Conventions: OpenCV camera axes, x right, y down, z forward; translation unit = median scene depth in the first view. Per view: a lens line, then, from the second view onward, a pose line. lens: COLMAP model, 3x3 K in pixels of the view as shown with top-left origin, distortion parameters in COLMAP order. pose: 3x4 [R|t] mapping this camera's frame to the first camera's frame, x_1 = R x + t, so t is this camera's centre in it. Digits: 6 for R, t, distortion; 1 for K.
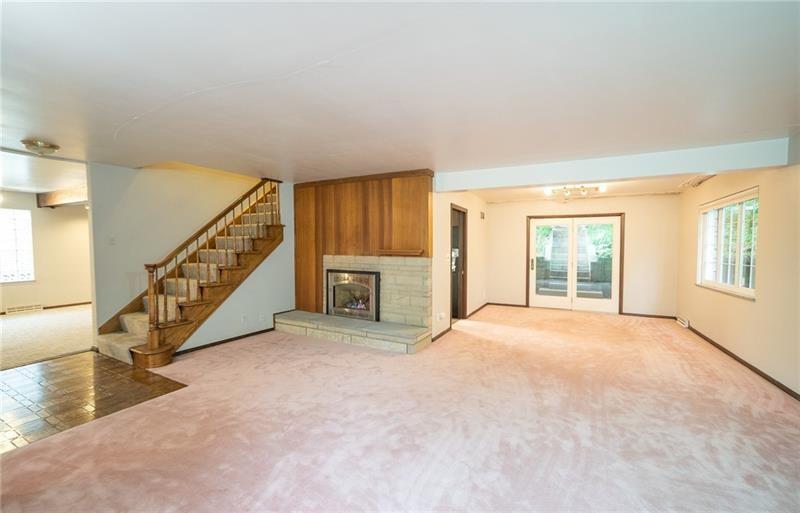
lens RADIAL K [[307.9, 0, 402.4], [0, 307.9, 262.6], [0, 0, 1]] dist [-0.026201, 0.000097]
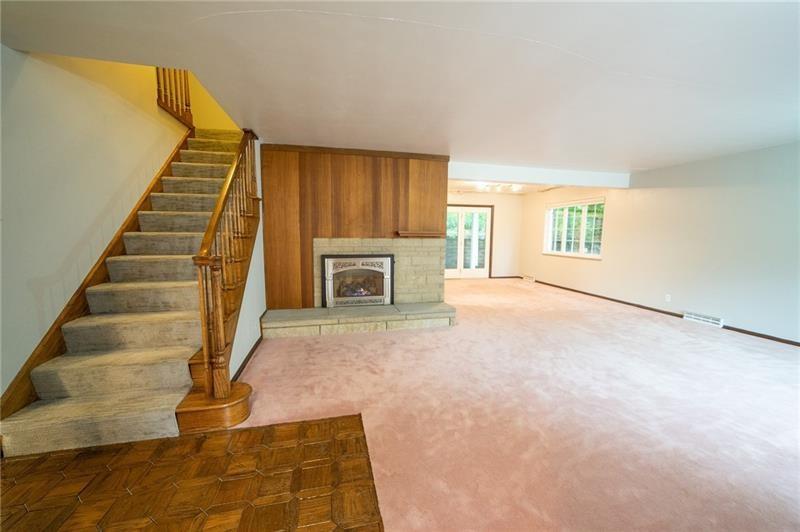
lens RADIAL K [[306.3, 0, 399.9], [0, 306.3, 268.2], [0, 0, 1]] dist [-0.015511, 0.000187]
pose [[0.769214, -0.074054, 0.634686, -0.678379], [0.028442, 0.996245, 0.081770, -0.004777], [-0.638358, -0.044847, 0.768432, 0.236725]]
